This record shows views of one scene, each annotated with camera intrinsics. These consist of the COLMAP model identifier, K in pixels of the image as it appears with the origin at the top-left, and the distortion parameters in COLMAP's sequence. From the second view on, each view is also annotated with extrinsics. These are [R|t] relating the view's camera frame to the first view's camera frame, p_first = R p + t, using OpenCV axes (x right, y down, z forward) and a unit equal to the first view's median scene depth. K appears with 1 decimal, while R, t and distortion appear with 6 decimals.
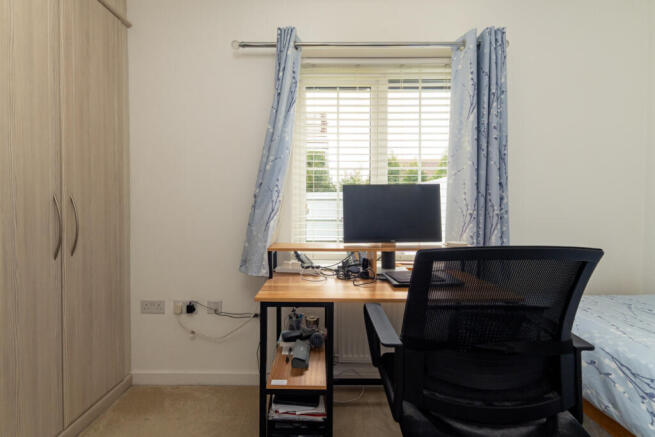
lens RADIAL K [[281.9, 0, 323.7], [0, 281.9, 211.7], [0, 0, 1]] dist [-0.002478, -0.000433]
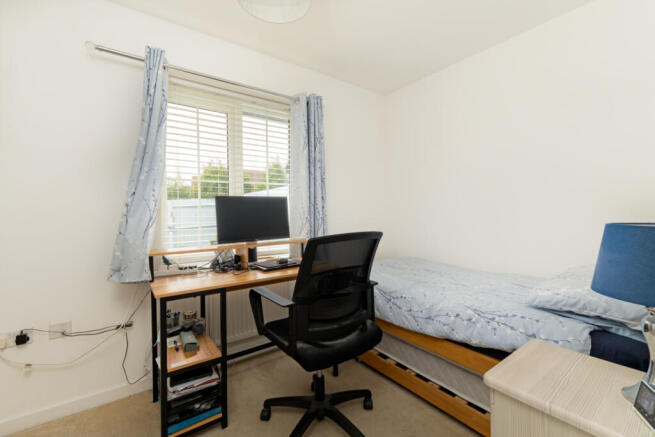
lens RADIAL K [[281.9, 0, 328.1], [0, 281.9, 216.6], [0, 0, 1]] dist [-0.002478, -0.000433]
pose [[0.800758, -0.022367, 0.598570, -0.267427], [0.025800, 0.999663, 0.002840, 0.002021], [-0.598432, 0.013169, 0.801065, -0.248345]]
